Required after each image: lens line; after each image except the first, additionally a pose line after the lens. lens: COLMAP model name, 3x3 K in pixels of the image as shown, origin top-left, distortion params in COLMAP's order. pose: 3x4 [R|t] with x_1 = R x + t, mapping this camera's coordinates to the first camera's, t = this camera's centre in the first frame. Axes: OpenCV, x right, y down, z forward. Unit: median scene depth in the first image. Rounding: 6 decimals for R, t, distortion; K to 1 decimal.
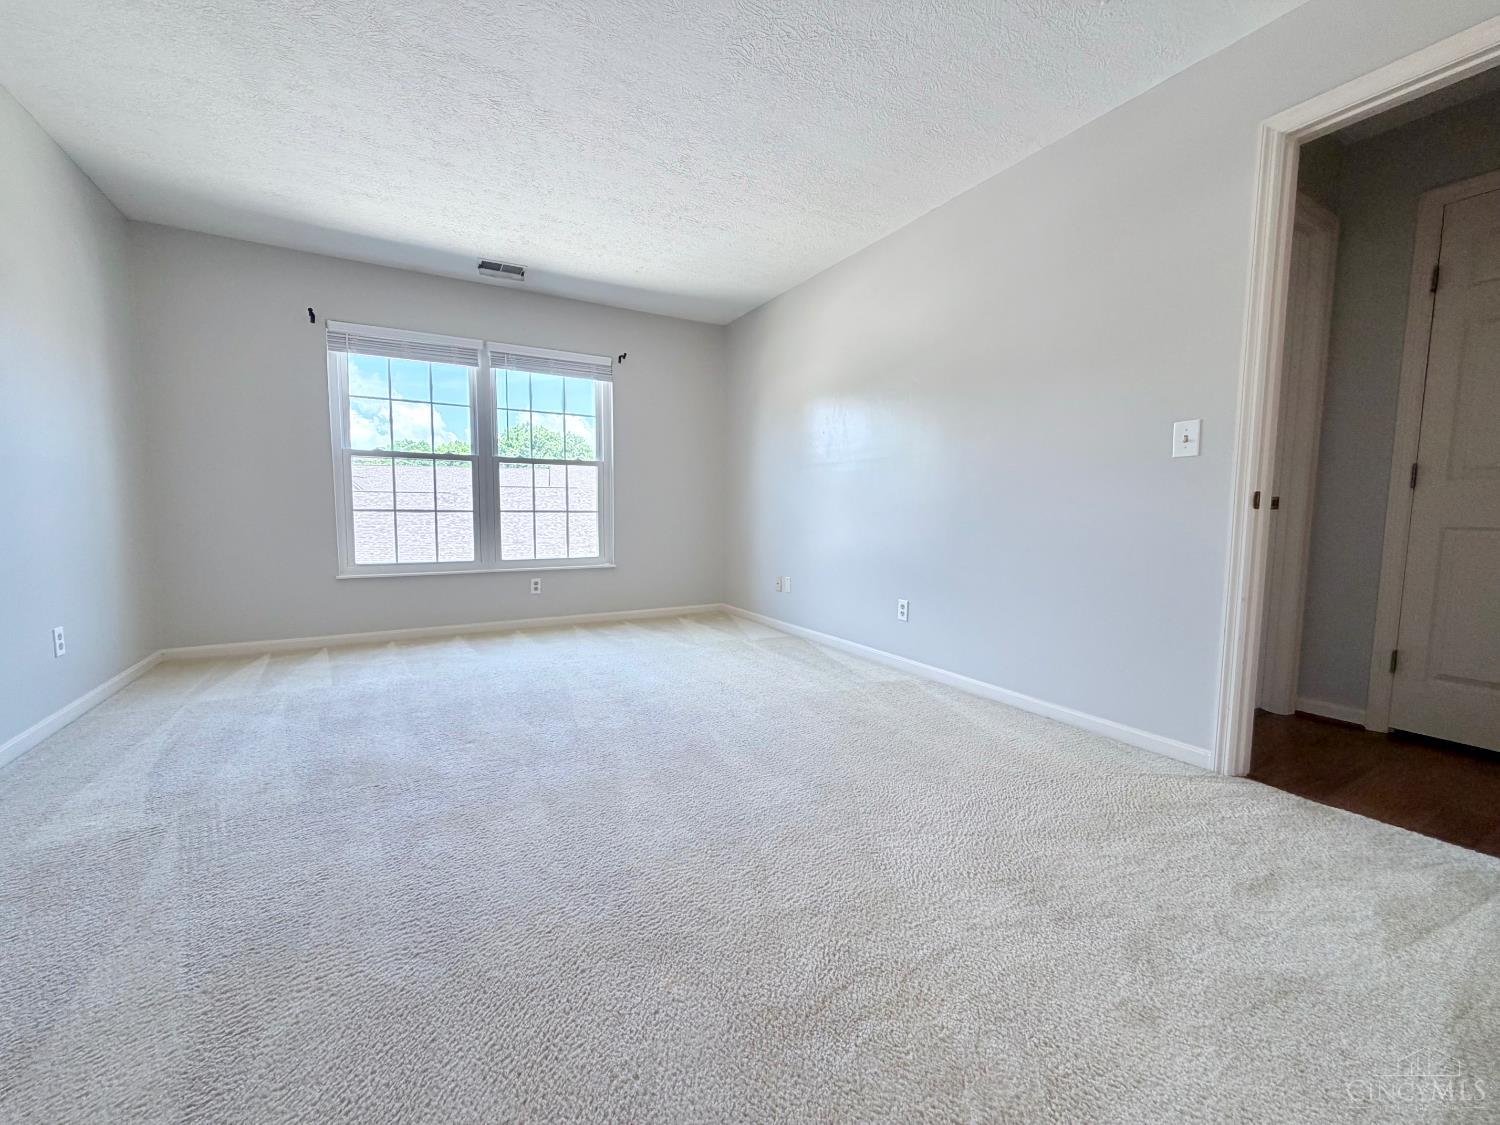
lens RADIAL K [[598.8, 0, 746.1], [0, 598.8, 560.7], [0, 0, 1]] dist [-0.000117, 0.000058]
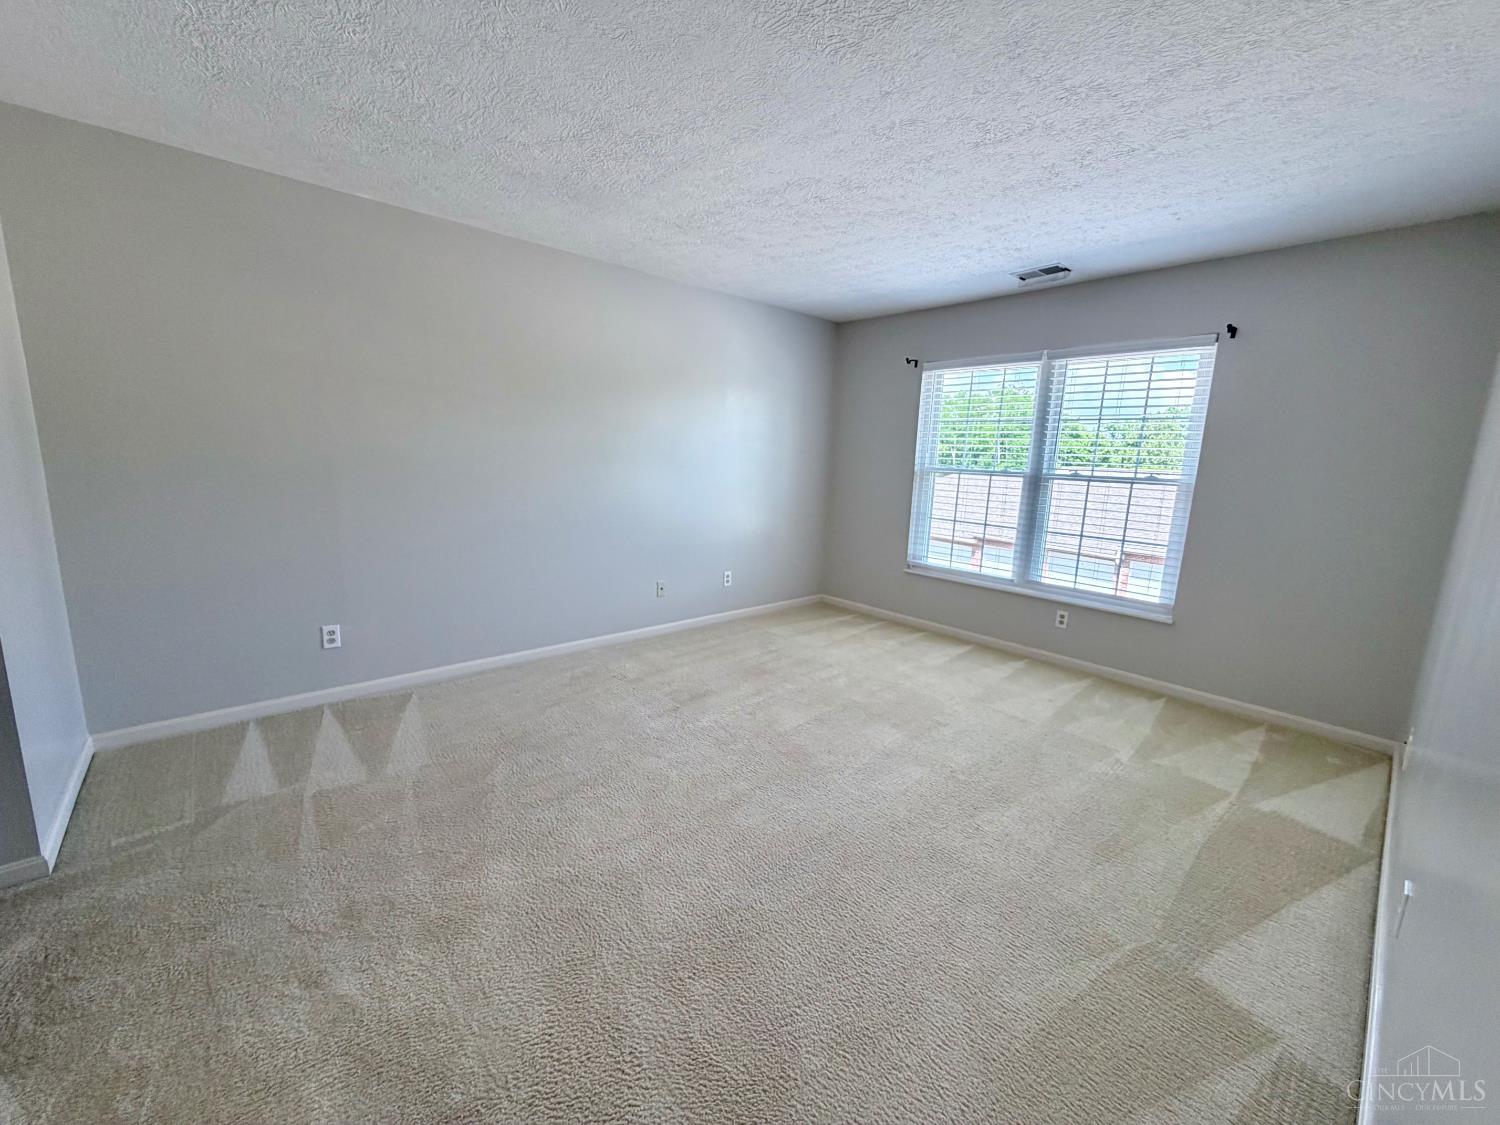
lens RADIAL K [[598.8, 0, 746.1], [0, 598.8, 560.7], [0, 0, 1]] dist [-0.000117, 0.000058]
pose [[0.204612, 0.170208, -0.963931, 0.416958], [-0.119345, 0.981757, 0.148023, -0.125582], [0.971540, 0.084753, 0.221192, 0.360184]]
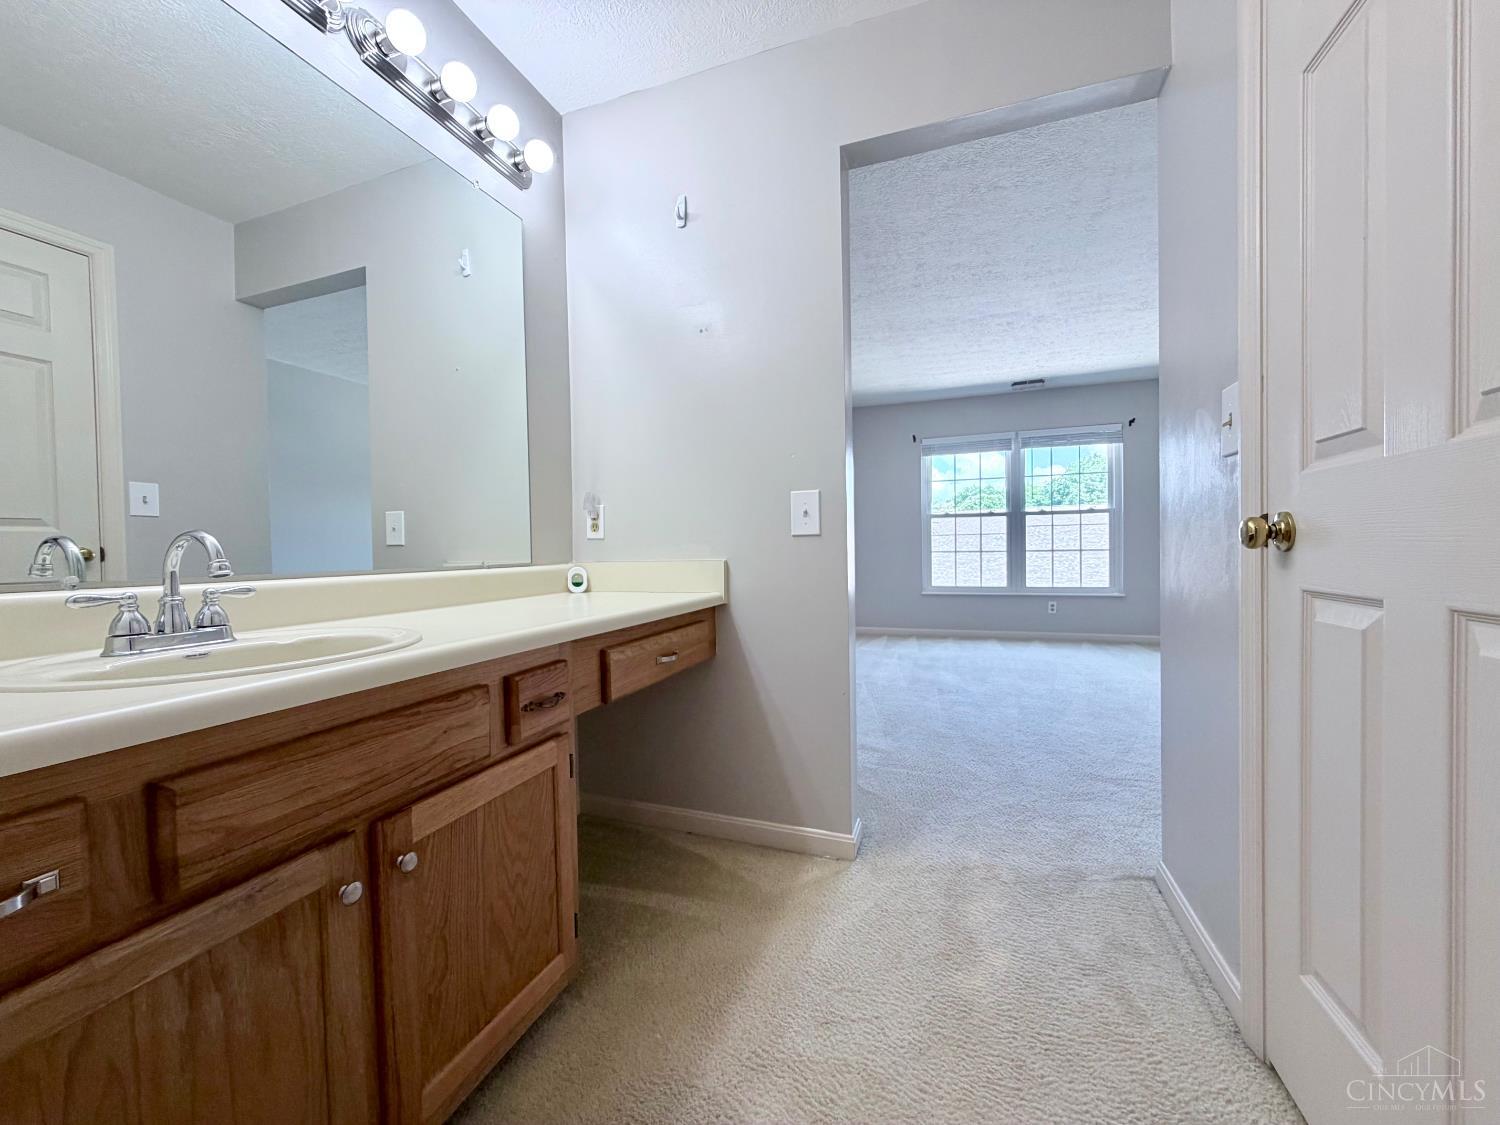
lens RADIAL K [[598.8, 0, 746.1], [0, 598.8, 560.7], [0, 0, 1]] dist [-0.000117, 0.000058]
pose [[0.639313, -0.004863, -0.768932, 0.238855], [-0.045174, 0.998015, -0.043870, 0.029047], [0.767619, 0.062782, 0.637824, -0.371826]]
